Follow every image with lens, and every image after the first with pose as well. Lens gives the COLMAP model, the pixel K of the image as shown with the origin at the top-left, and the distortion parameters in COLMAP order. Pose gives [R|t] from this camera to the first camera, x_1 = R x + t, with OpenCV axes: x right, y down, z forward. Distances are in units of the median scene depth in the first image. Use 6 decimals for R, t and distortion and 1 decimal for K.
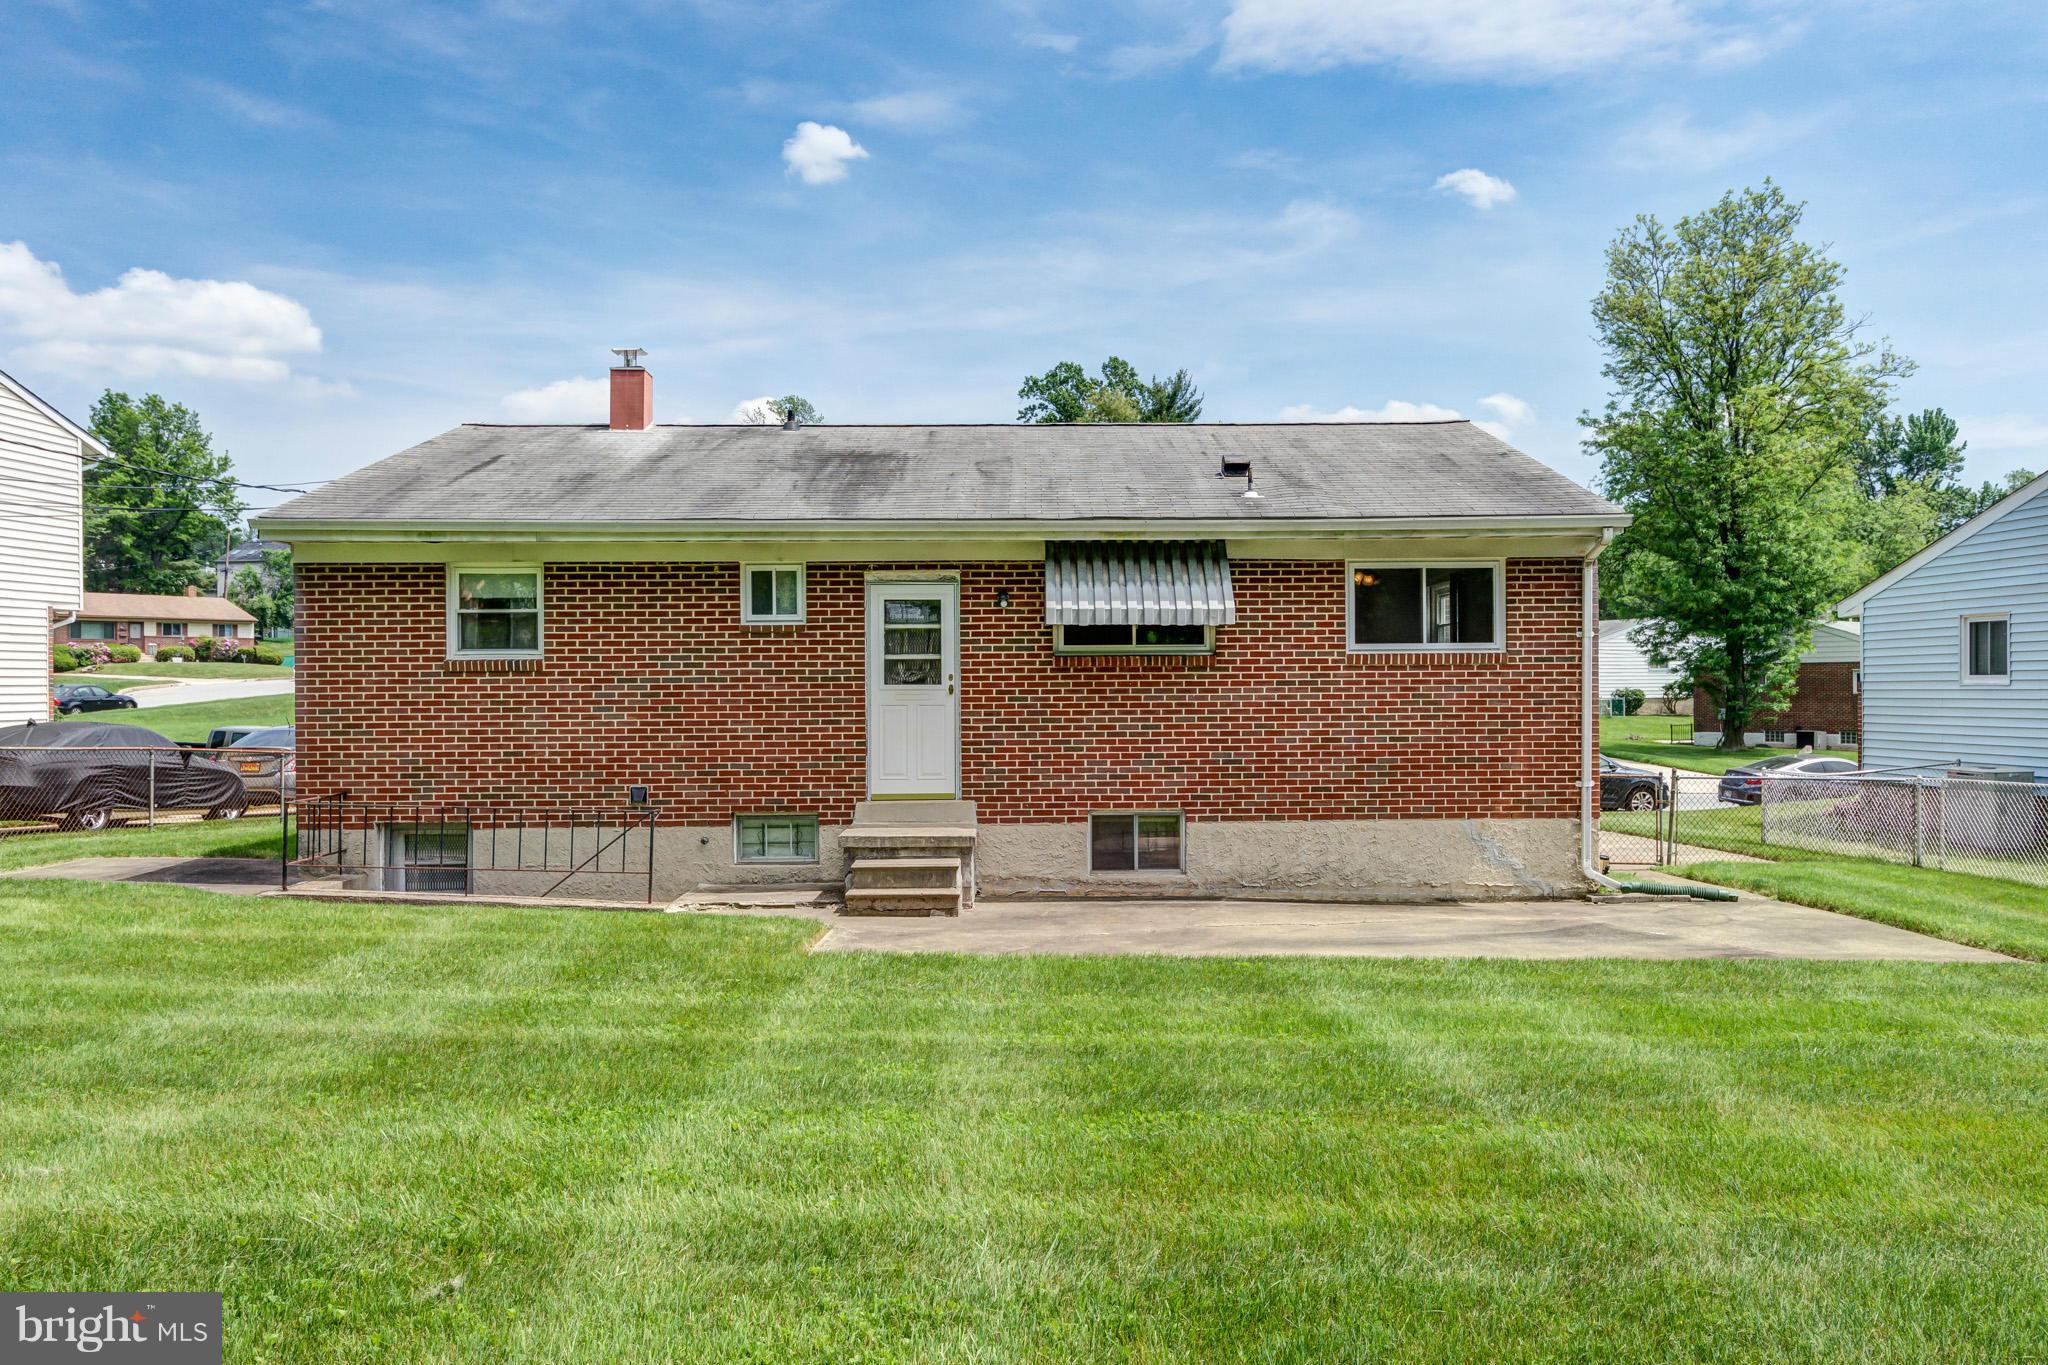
lens RADIAL K [[1474.1, 0, 1089.0], [0, 1474.1, 687.2], [0, 0, 1]] dist [0.002933, 0.002088]
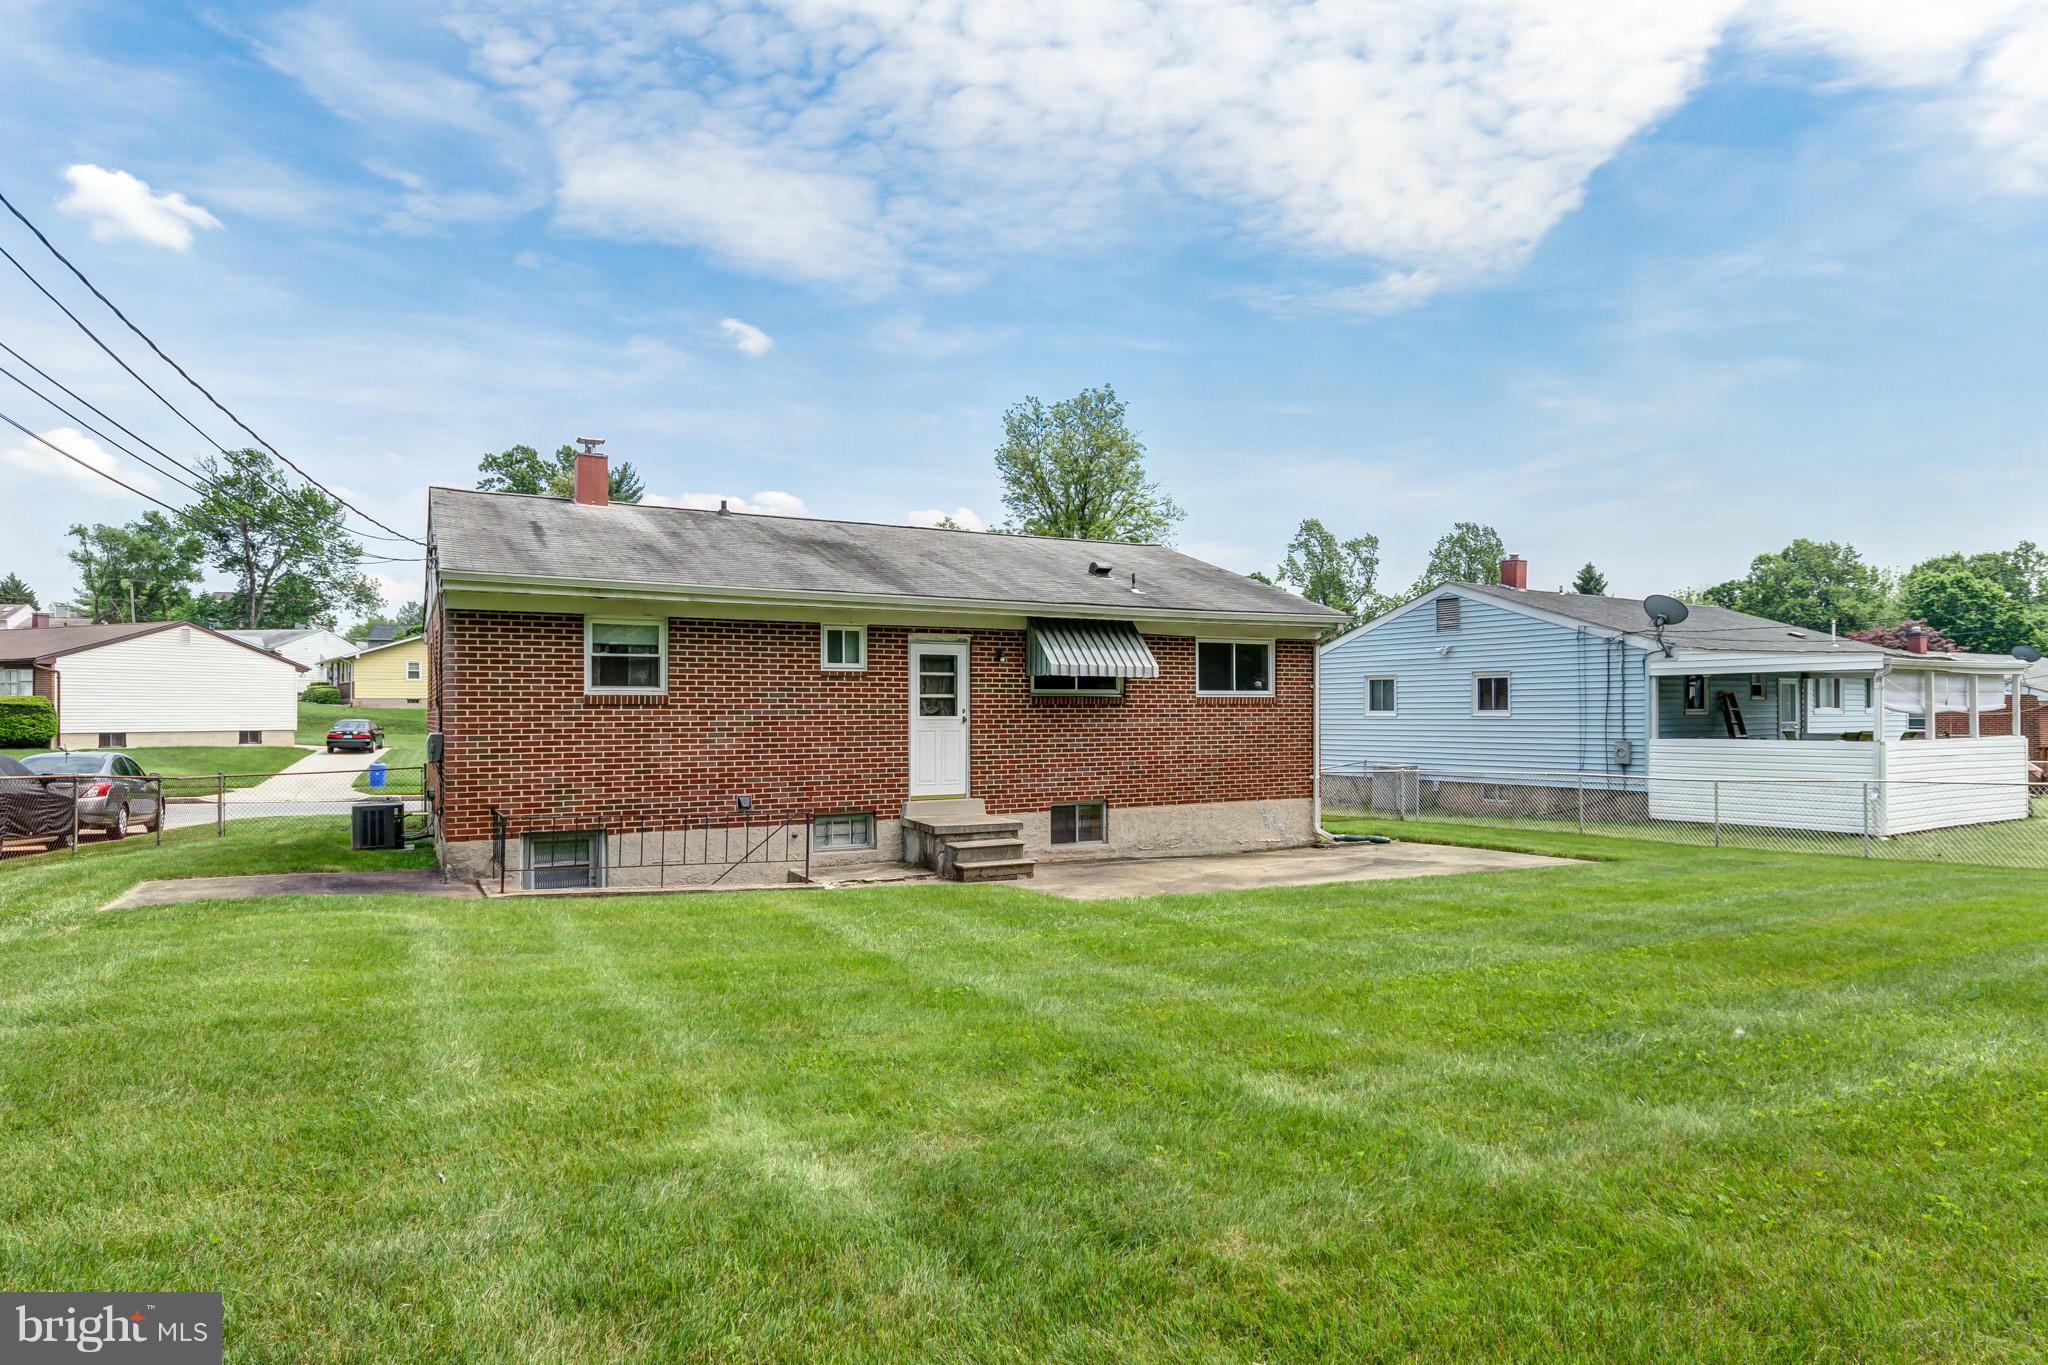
lens RADIAL K [[1117.2, 0, 1018.4], [0, 1117.2, 703.5], [0, 0, 1]] dist [-0.001883, 0.000053]
pose [[0.894549, 0.007113, 0.446913, -0.521476], [-0.002473, 0.999937, -0.010967, -0.002163], [-0.446963, 0.008705, 0.894510, 0.027762]]
